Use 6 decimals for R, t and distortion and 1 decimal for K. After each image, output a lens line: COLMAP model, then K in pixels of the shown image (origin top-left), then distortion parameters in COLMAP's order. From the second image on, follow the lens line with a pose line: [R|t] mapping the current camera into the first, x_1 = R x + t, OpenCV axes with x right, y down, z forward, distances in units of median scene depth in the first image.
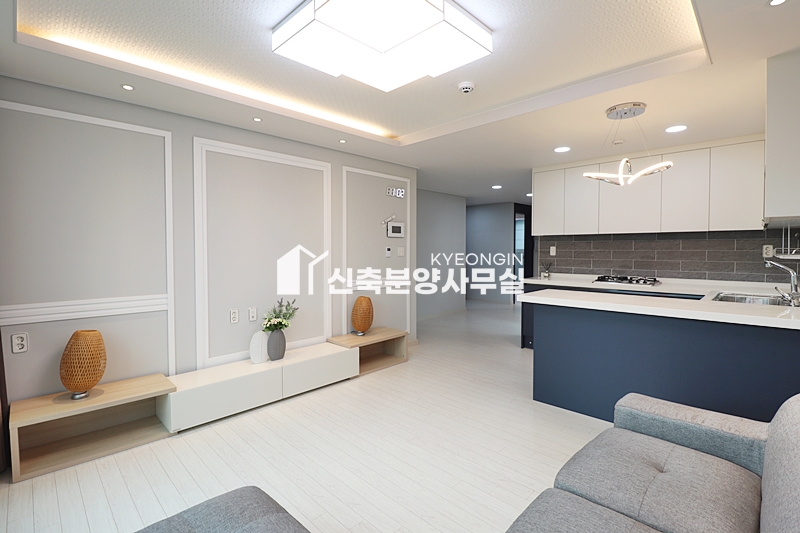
lens RADIAL K [[368.3, 0, 405.8], [0, 368.3, 261.9], [0, 0, 1]] dist [0.001854, -0.014779]
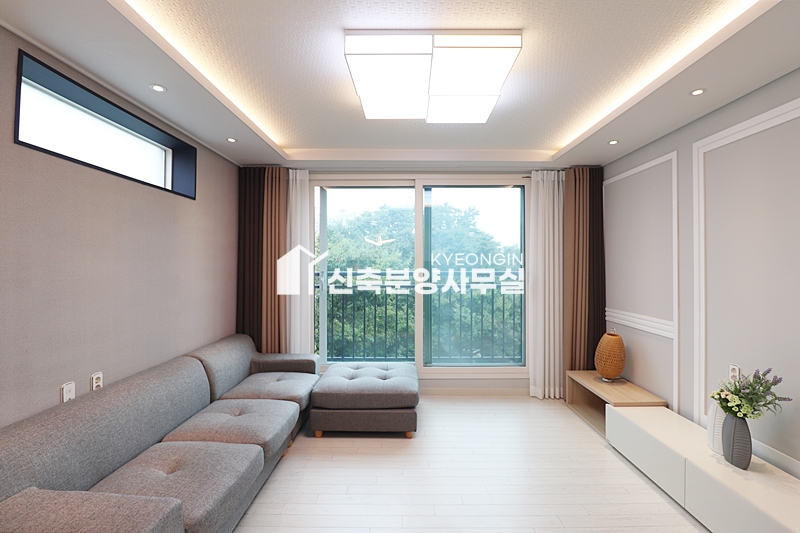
lens RADIAL K [[370.8, 0, 405.6], [0, 370.8, 261.0], [0, 0, 1]] dist [-0.000710, -0.010973]
pose [[-0.719800, -0.010789, -0.694098, 0.368115], [-0.027622, 0.999532, 0.013108, -0.045927], [0.693632, 0.028607, -0.719761, 0.865281]]
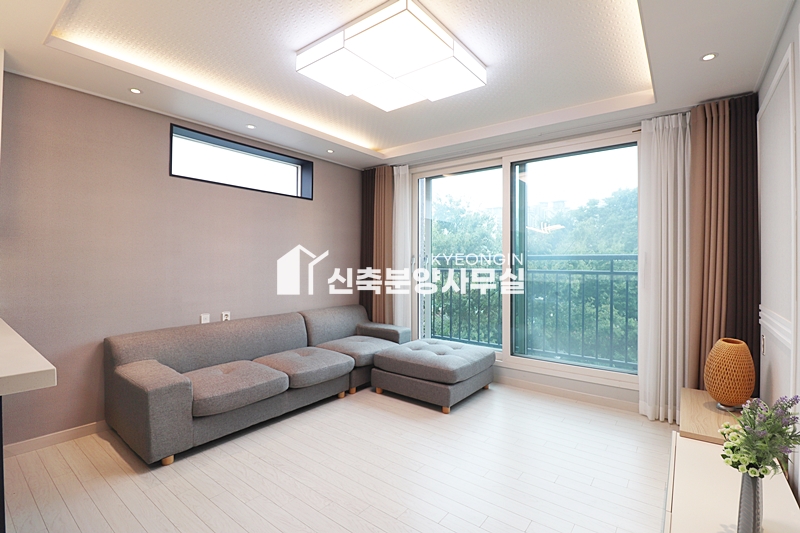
lens RADIAL K [[370.8, 0, 405.6], [0, 370.8, 261.0], [0, 0, 1]] dist [-0.000710, -0.010973]
pose [[-0.992454, -0.006524, -0.122447, 0.021507], [-0.010764, 0.999364, 0.033996, -0.018122], [0.122148, 0.035058, -0.991893, 1.075530]]
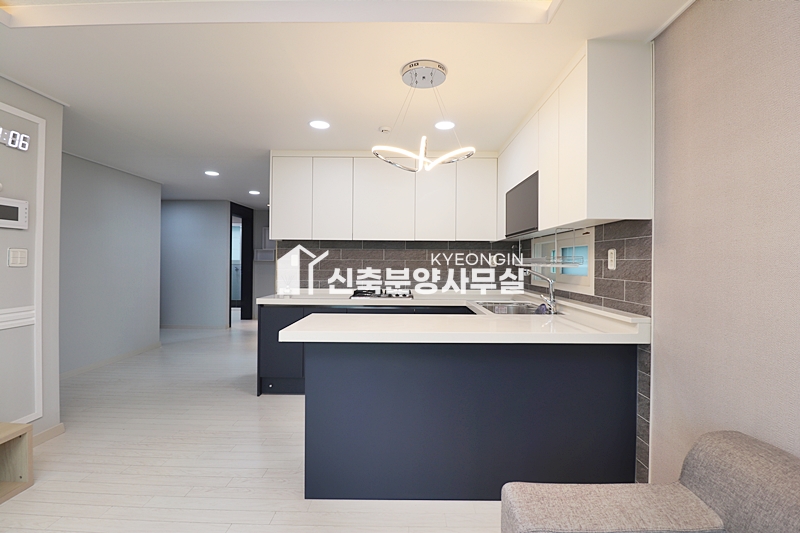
lens RADIAL K [[370.8, 0, 405.6], [0, 370.8, 261.0], [0, 0, 1]] dist [-0.000710, -0.010973]
pose [[0.722682, 0.009565, 0.691115, 0.028921], [0.015859, 0.999412, -0.030414, -0.000594], [-0.690999, 0.032940, 0.722105, 0.336641]]
